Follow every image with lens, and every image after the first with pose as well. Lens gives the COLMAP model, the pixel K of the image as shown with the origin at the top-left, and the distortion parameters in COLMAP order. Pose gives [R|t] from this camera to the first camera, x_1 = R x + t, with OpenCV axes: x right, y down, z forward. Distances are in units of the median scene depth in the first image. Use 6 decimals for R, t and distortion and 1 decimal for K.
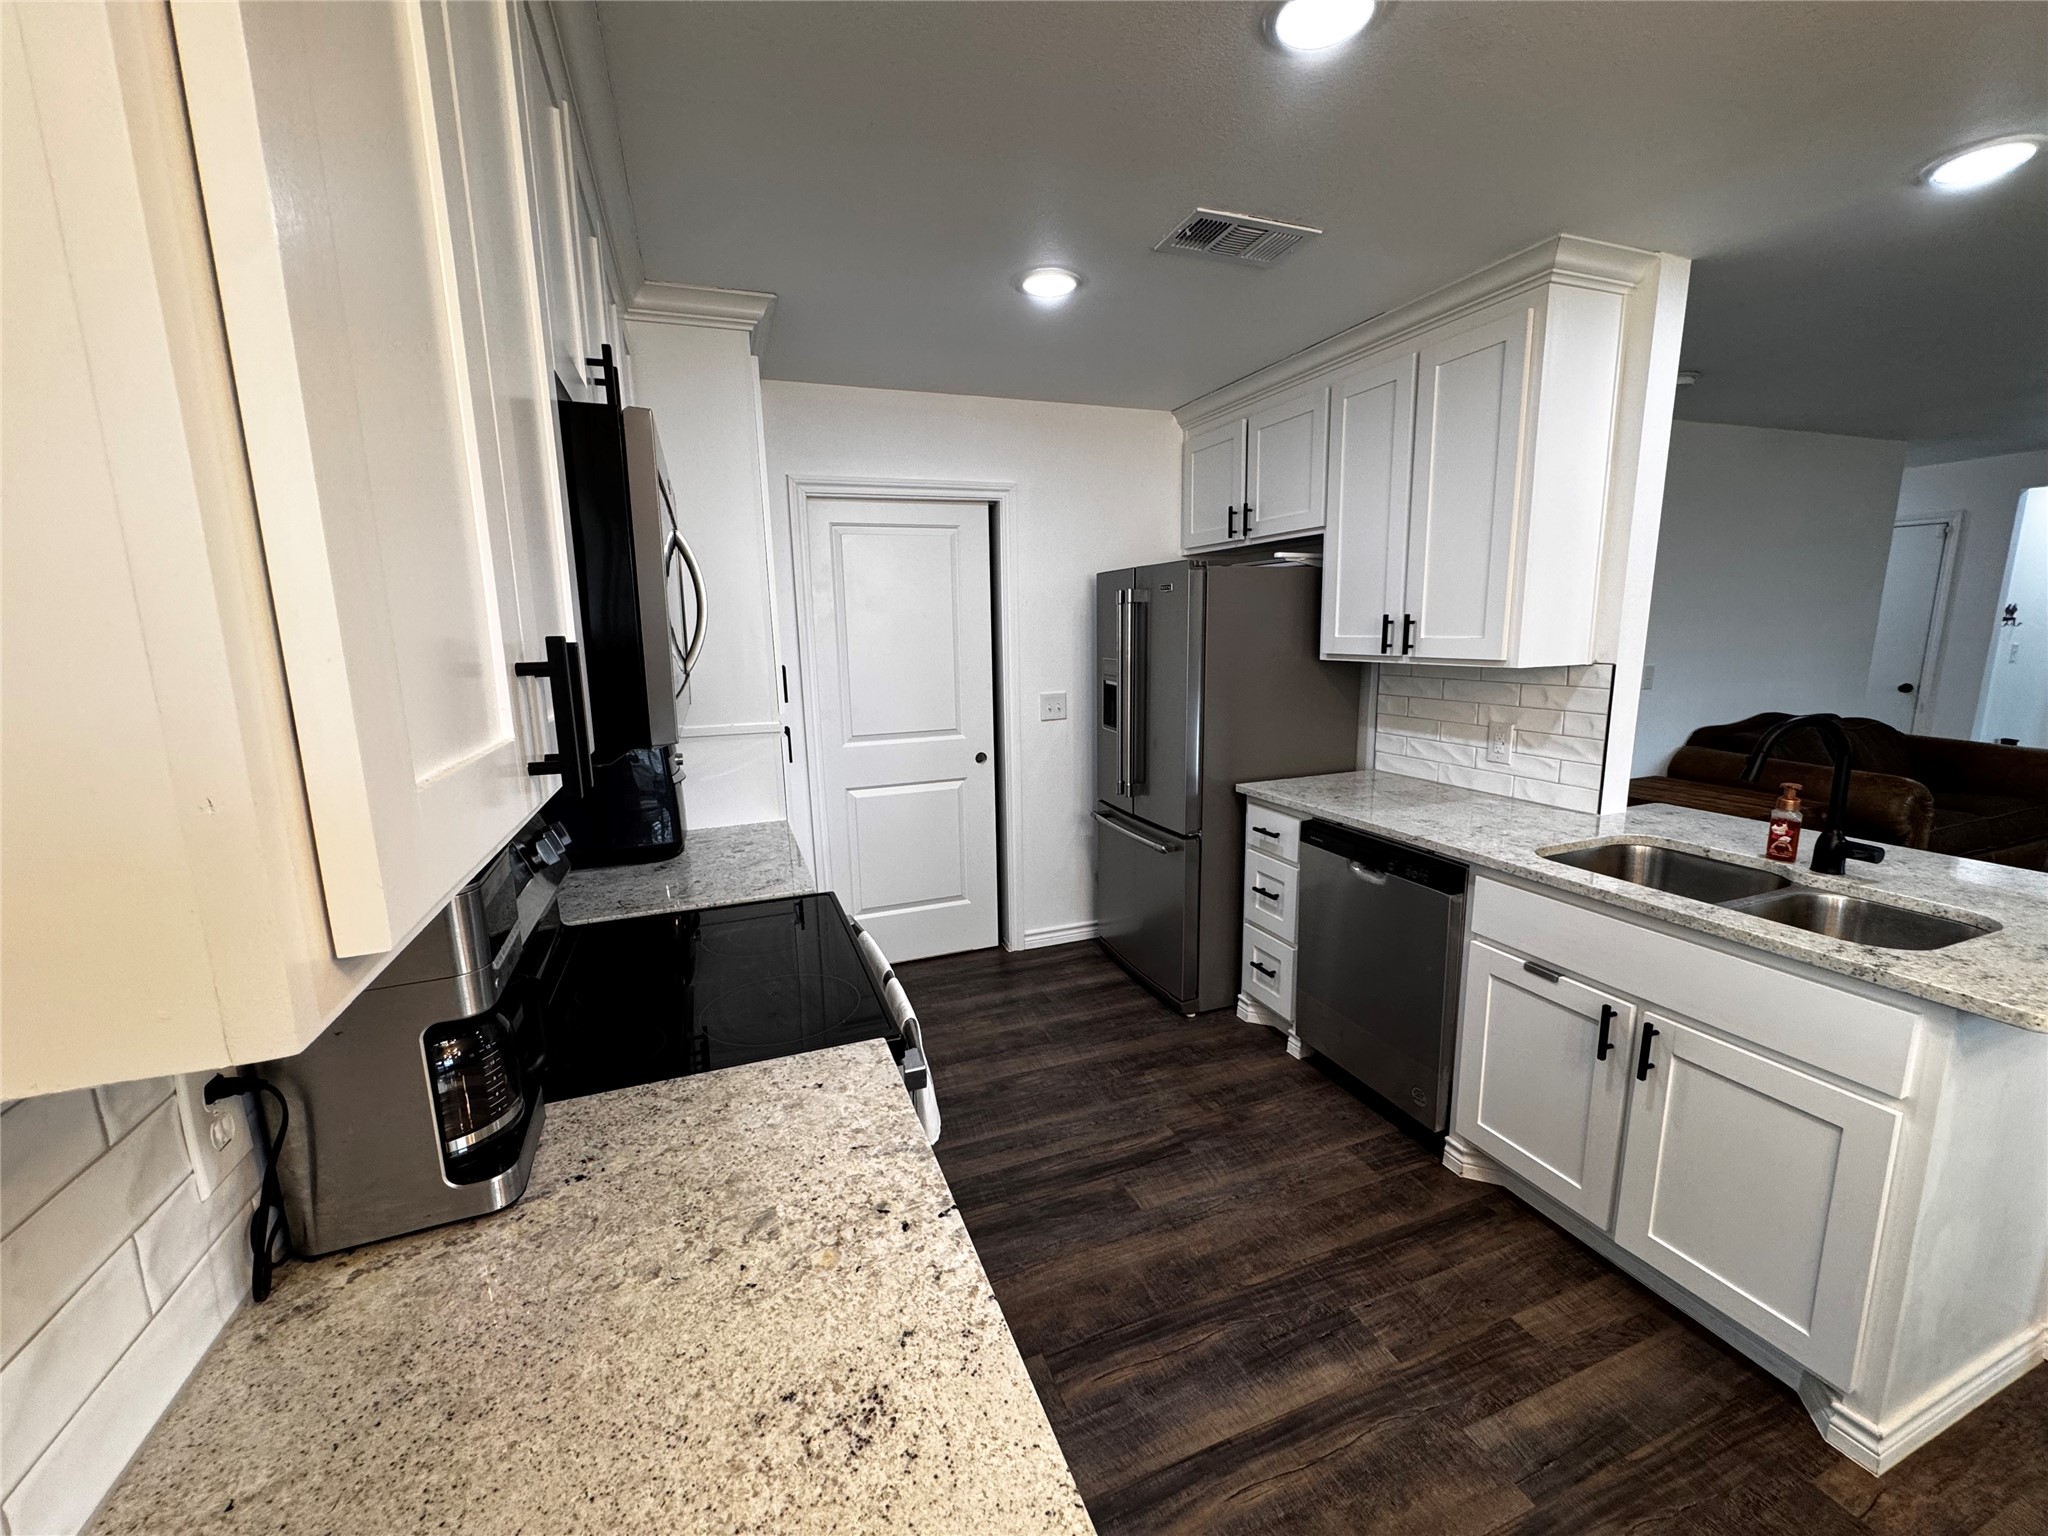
lens RADIAL K [[820.6, 0, 1027.5], [0, 820.6, 767.2], [0, 0, 1]] dist [-0.000158, 0.000702]
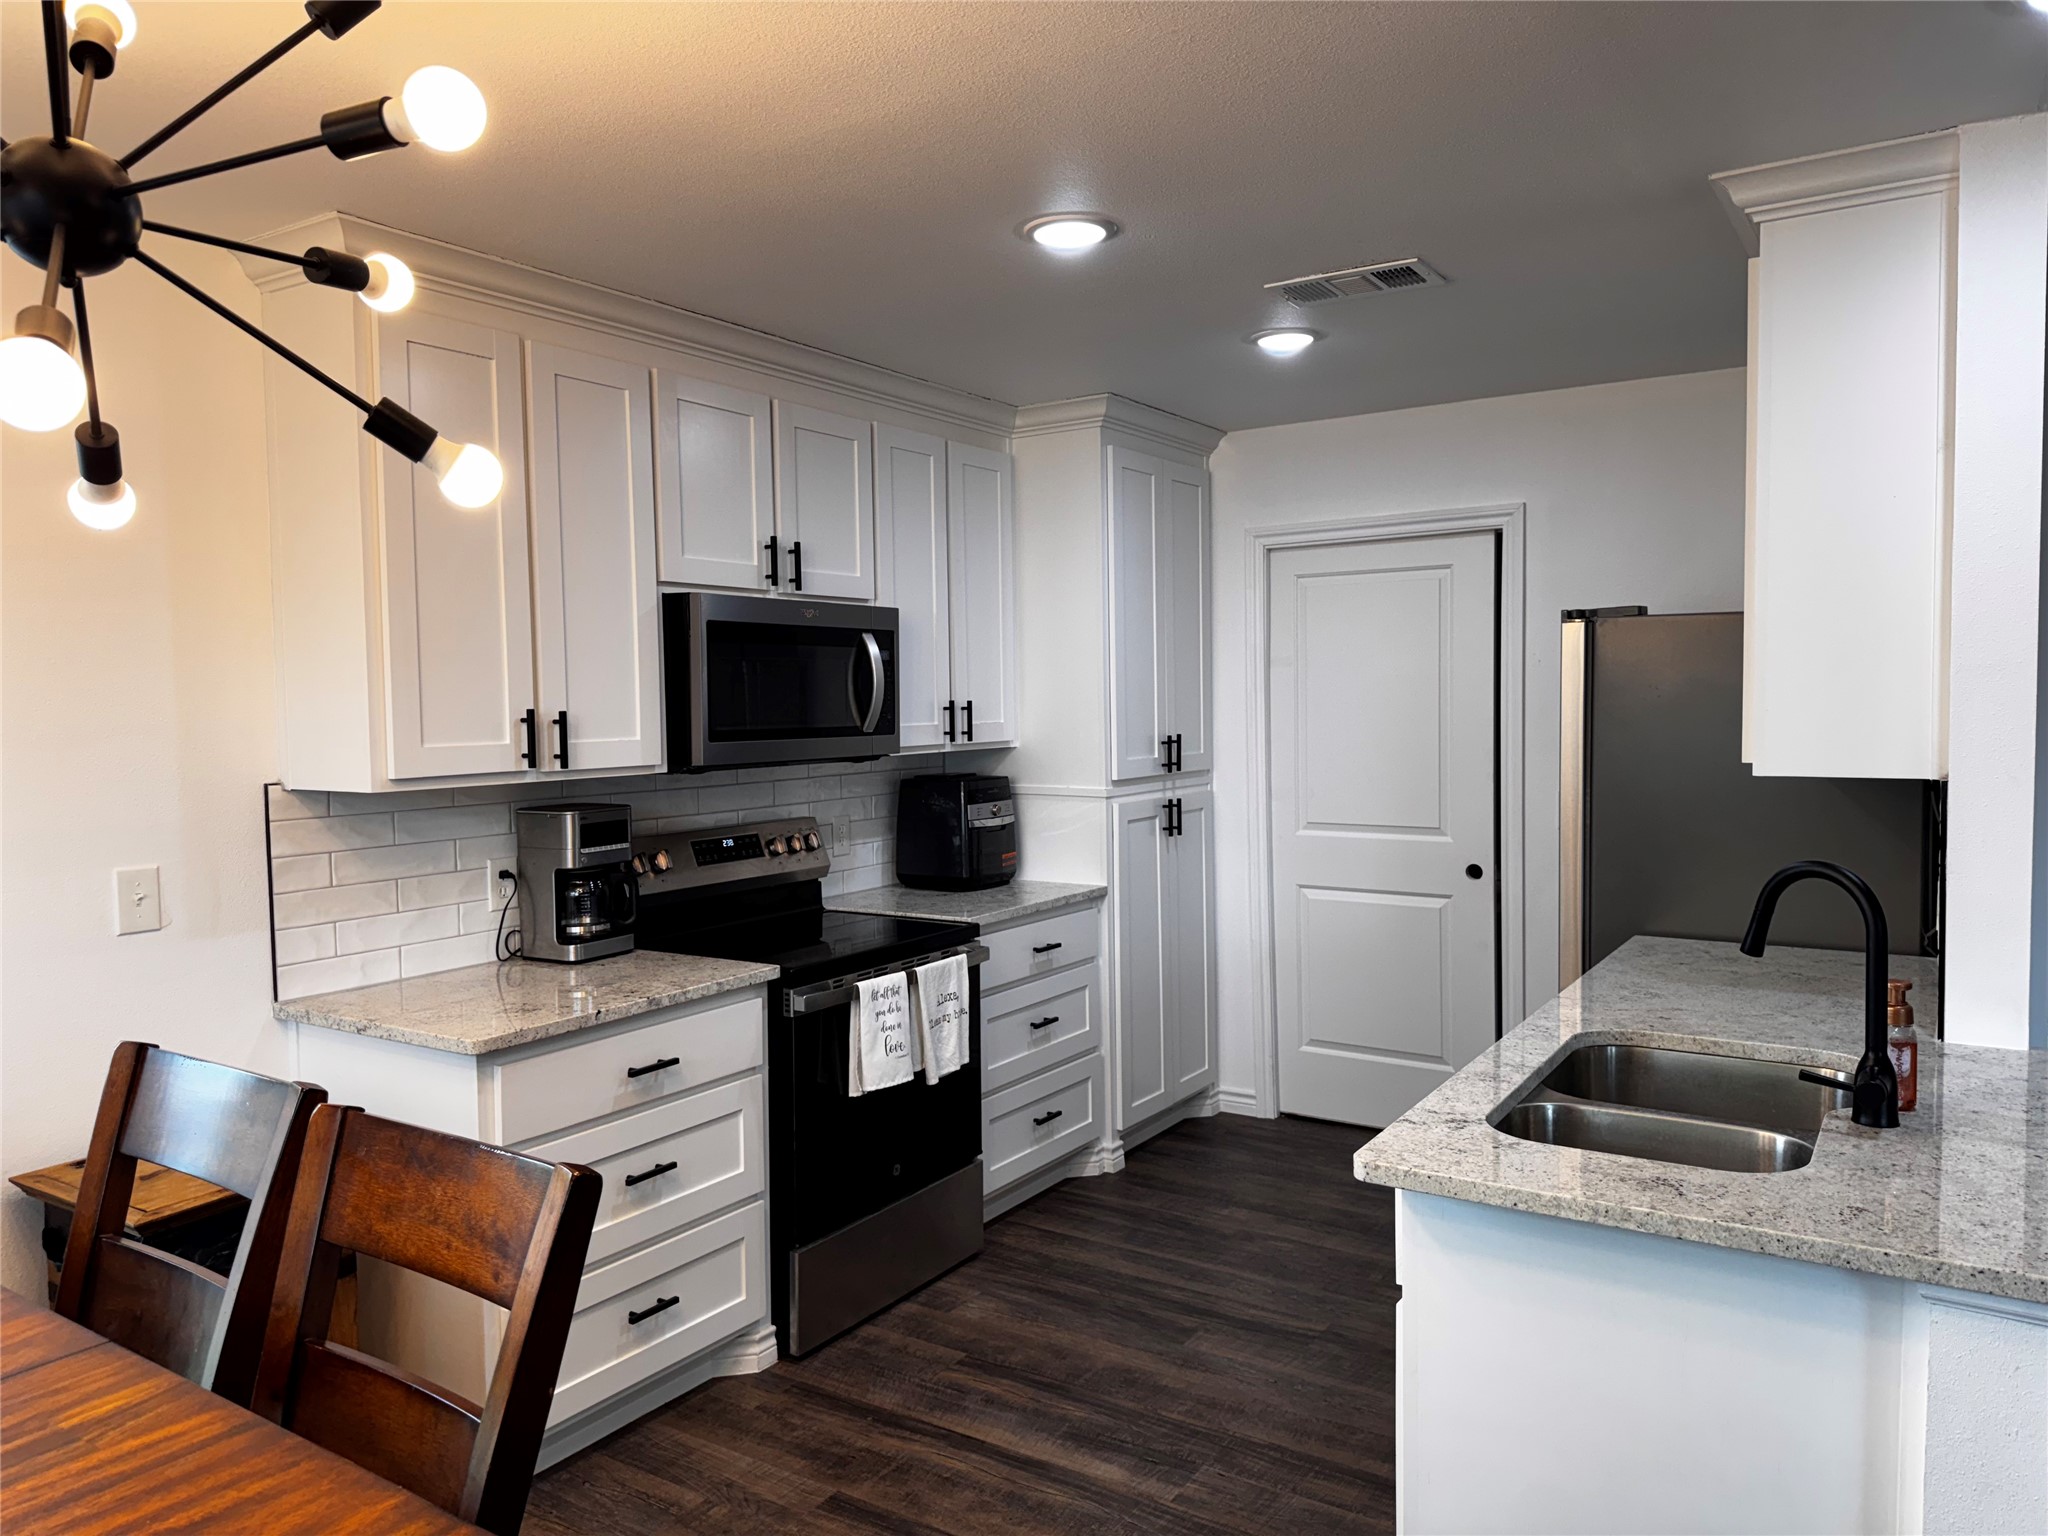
lens RADIAL K [[1438.6, 0, 1018.3], [0, 1438.6, 759.4], [0, 0, 1]] dist [0.049618, -0.047816]
pose [[0.584879, 0.052539, -0.809417, 1.415232], [-0.139942, 0.989472, -0.036895, -0.011278], [0.798957, 0.134850, 0.586074, -0.173989]]
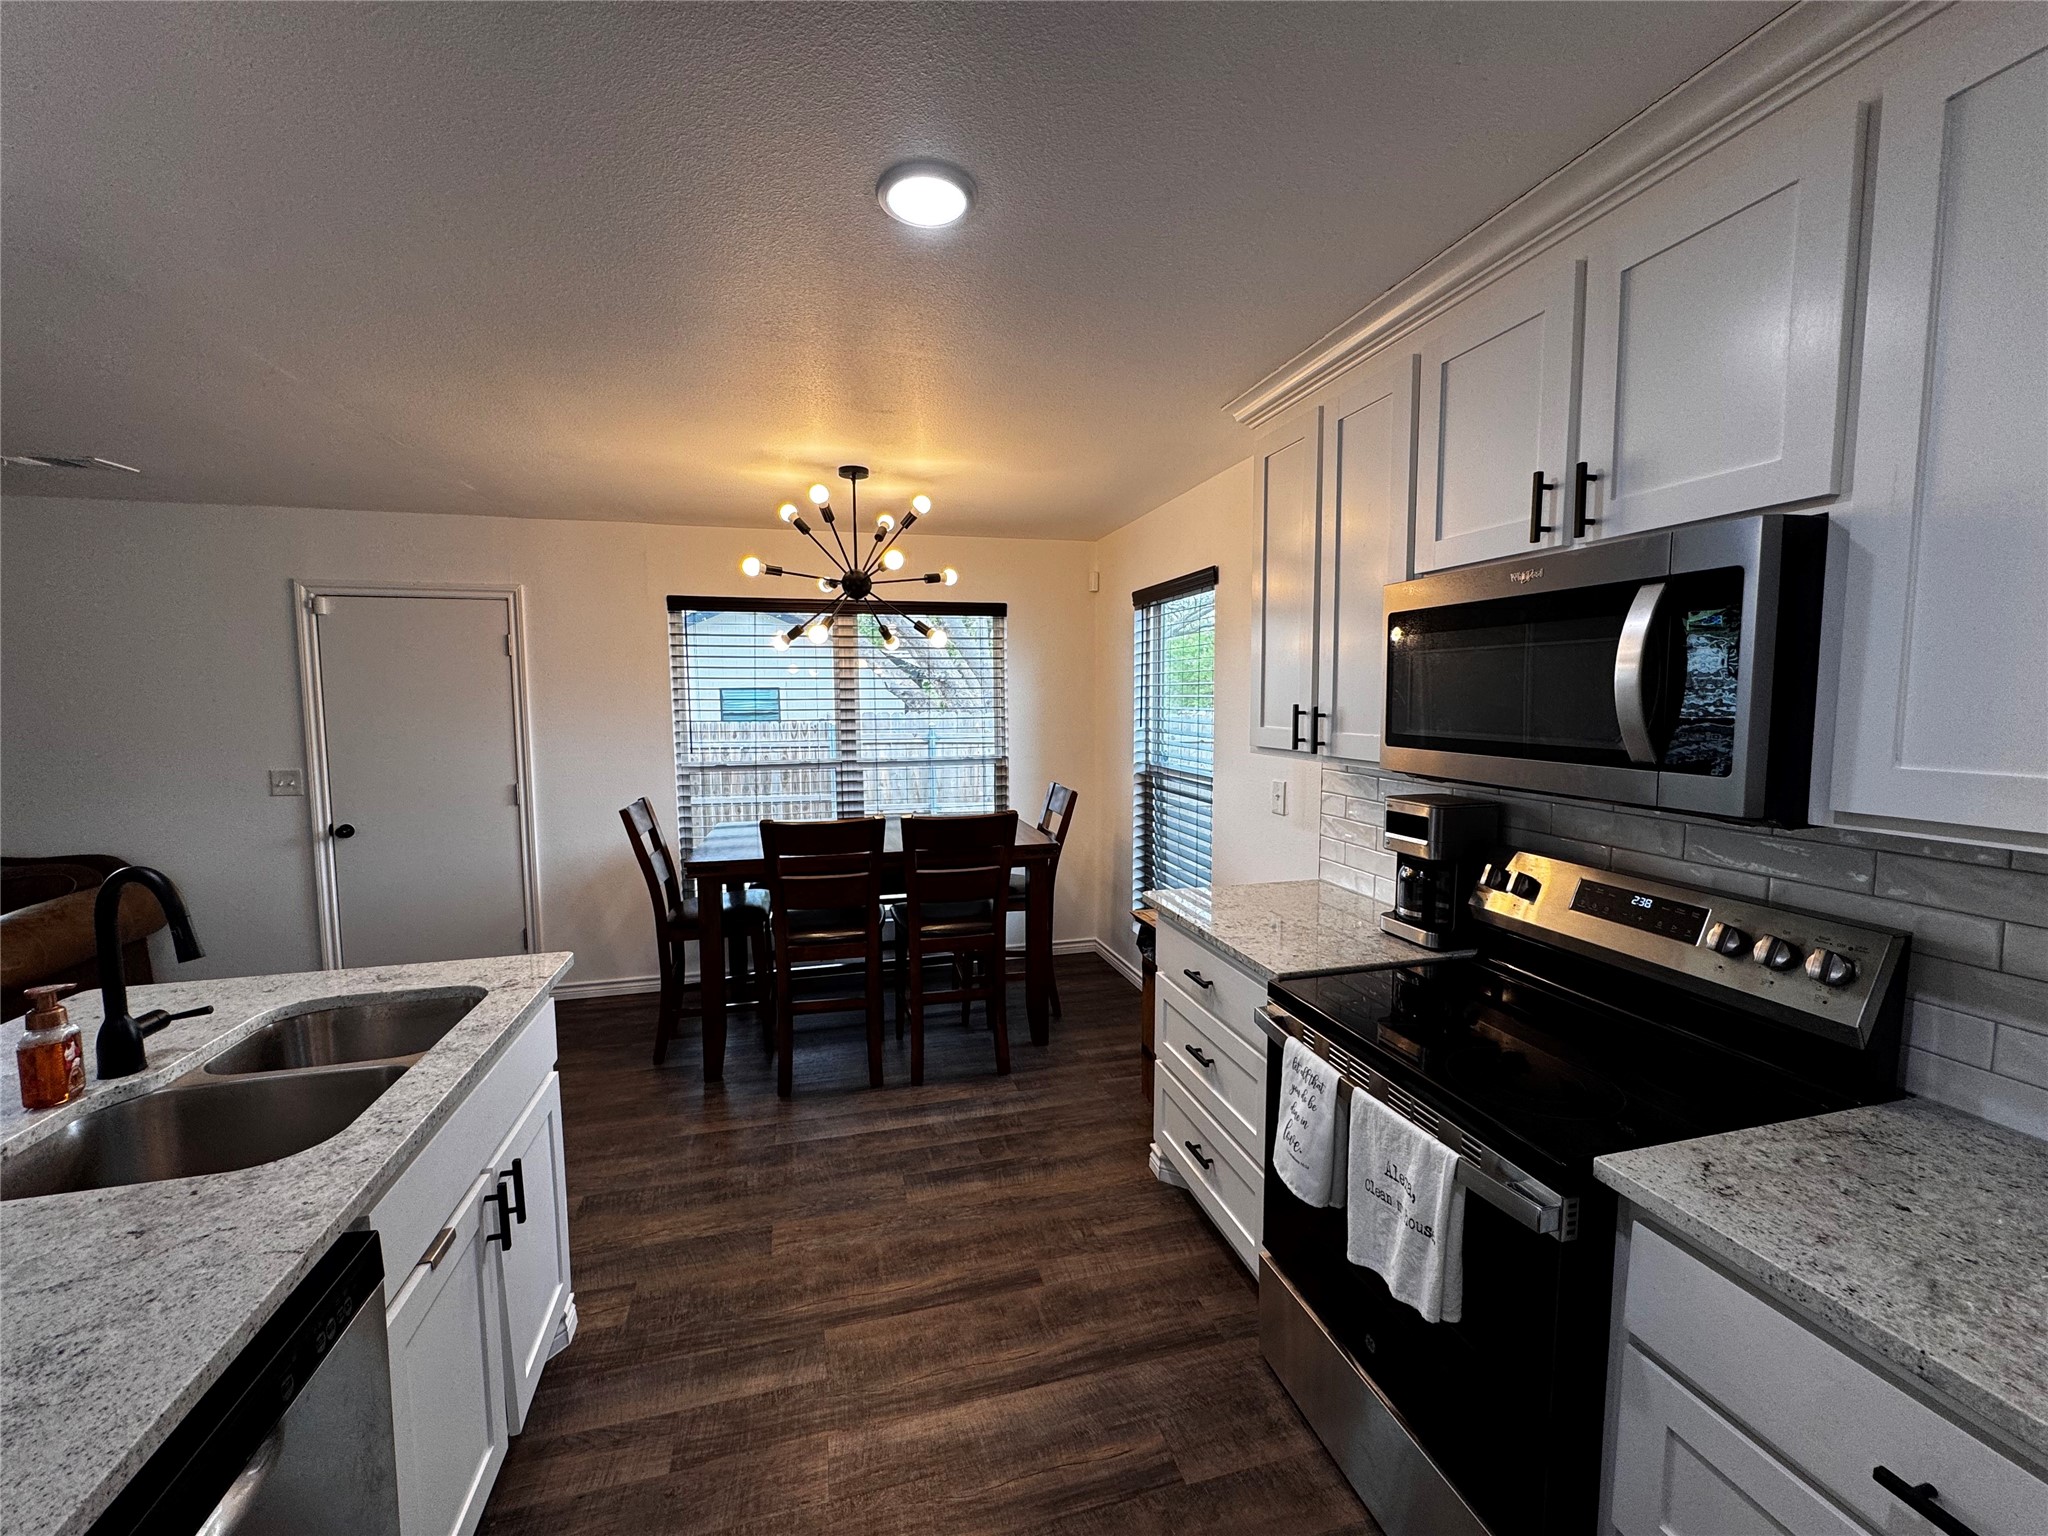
lens RADIAL K [[820.6, 0, 1024.4], [0, 820.6, 767.4], [0, 0, 1]] dist [-0.000158, 0.000702]
pose [[-0.993368, 0.021731, 0.112908, 0.068881], [0.050474, 0.964719, 0.258399, -0.282913], [-0.103309, 0.262384, -0.959417, 1.507064]]
